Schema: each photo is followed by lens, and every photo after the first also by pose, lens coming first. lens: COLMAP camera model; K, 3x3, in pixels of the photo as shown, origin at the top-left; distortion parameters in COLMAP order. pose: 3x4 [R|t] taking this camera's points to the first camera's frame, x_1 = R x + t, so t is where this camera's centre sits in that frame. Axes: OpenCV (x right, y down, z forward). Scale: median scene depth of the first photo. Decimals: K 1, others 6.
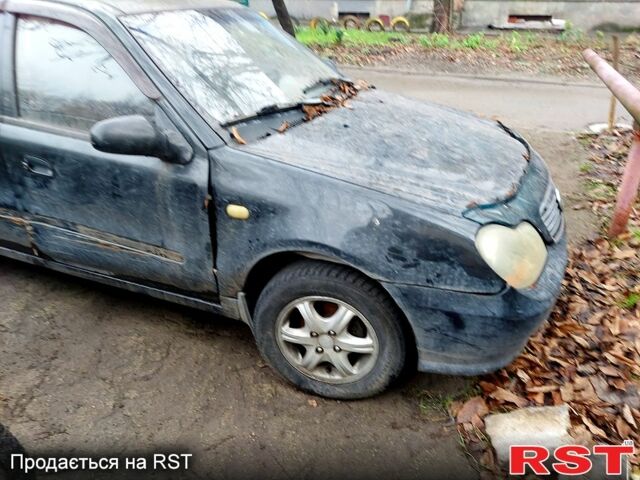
lens RADIAL K [[458.1, 0, 321.8], [0, 458.1, 235.0], [0, 0, 1]] dist [0.108065, -0.111159]
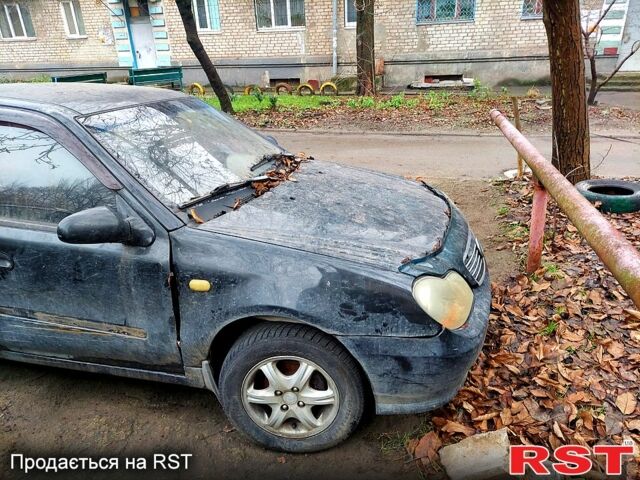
lens RADIAL K [[458.6, 0, 326.5], [0, 458.6, 236.4], [0, 0, 1]] dist [0.098372, -0.097438]
pose [[0.988416, -0.081396, 0.128095, -0.015113], [0.095025, 0.990012, -0.104146, -0.019046], [-0.118339, 0.115112, 0.986278, -0.106066]]
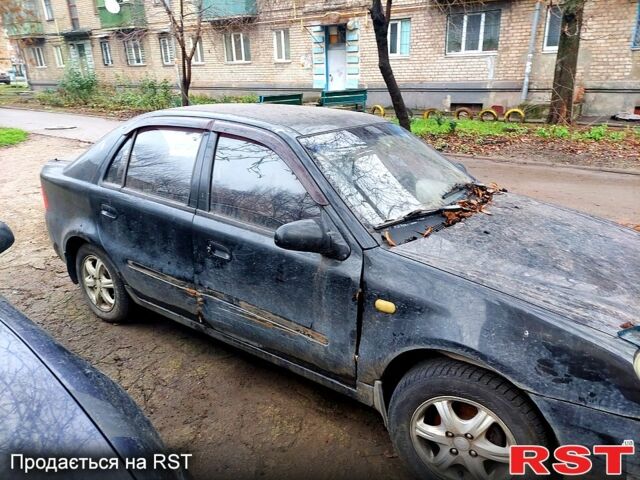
lens RADIAL K [[456.4, 0, 322.3], [0, 456.4, 238.2], [0, 0, 1]] dist [0.101963, -0.094914]
pose [[0.975931, 0.065200, -0.208106, -0.094662], [-0.096297, 0.985029, -0.142984, -0.033312], [0.195668, 0.159582, 0.967599, -0.107303]]
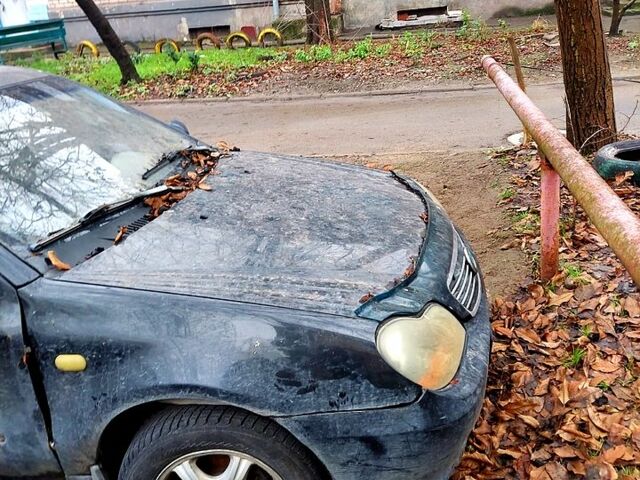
lens RADIAL K [[607.8, 0, 322.9], [0, 607.8, 249.1], [0, 0, 1]] dist [0.127299, -0.161673]
pose [[0.968984, -0.171009, 0.178396, 0.054421], [0.185586, 0.980246, -0.068383, -0.072722], [-0.163178, 0.099369, 0.981580, -0.056049]]
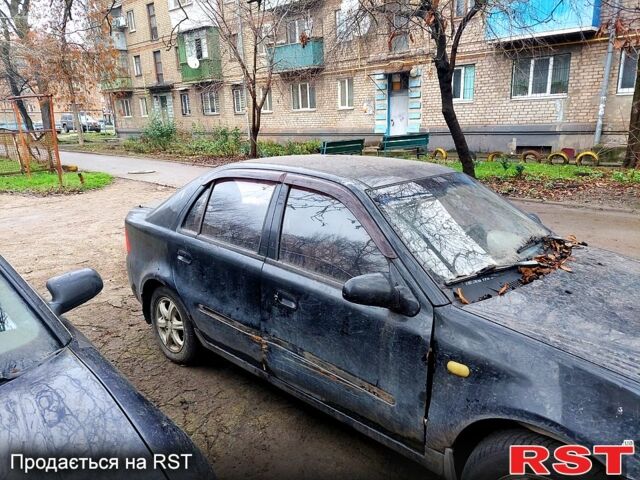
lens RADIAL K [[457.2, 0, 324.9], [0, 457.2, 235.2], [0, 0, 1]] dist [0.089612, -0.078980]
pose [[0.941739, 0.062374, -0.330511, -0.117429], [-0.140933, 0.965408, -0.219374, -0.059028], [0.305395, 0.253173, 0.917953, -0.119908]]
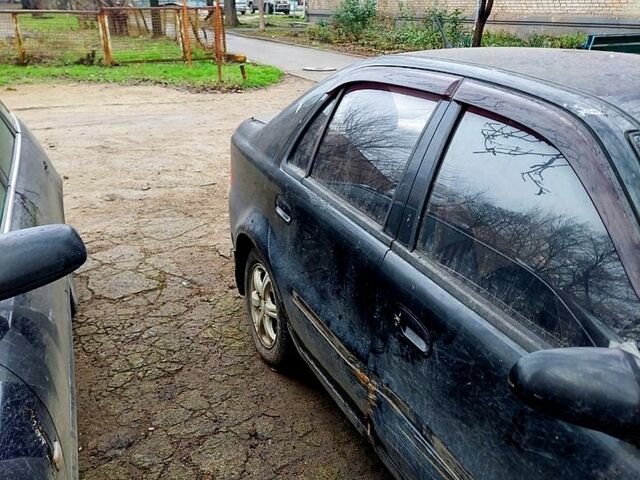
lens RADIAL K [[607.8, 0, 322.9], [0, 607.8, 249.1], [0, 0, 1]] dist [0.127299, -0.161673]
pose [[0.739281, 0.254829, -0.623319, -0.202551], [-0.327754, 0.944760, -0.002486, -0.208330], [0.588253, 0.206133, 0.781964, 0.253739]]
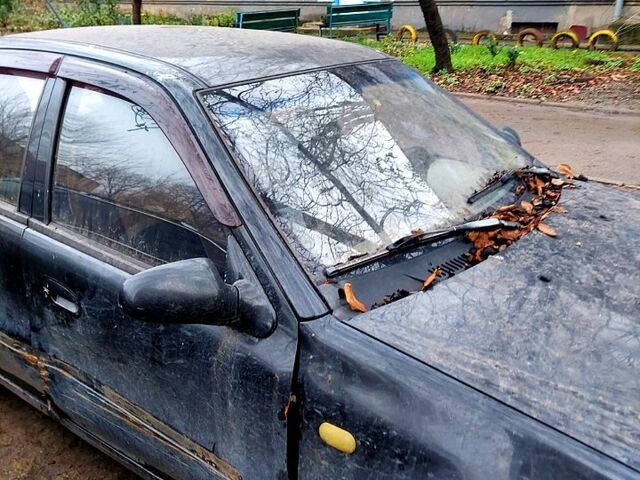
lens RADIAL K [[607.8, 0, 322.9], [0, 607.8, 249.1], [0, 0, 1]] dist [0.127299, -0.161673]
pose [[0.970766, 0.084930, -0.224499, -0.043436], [-0.104063, 0.991754, -0.074795, -0.186349], [0.216295, 0.095971, 0.971600, 0.208776]]
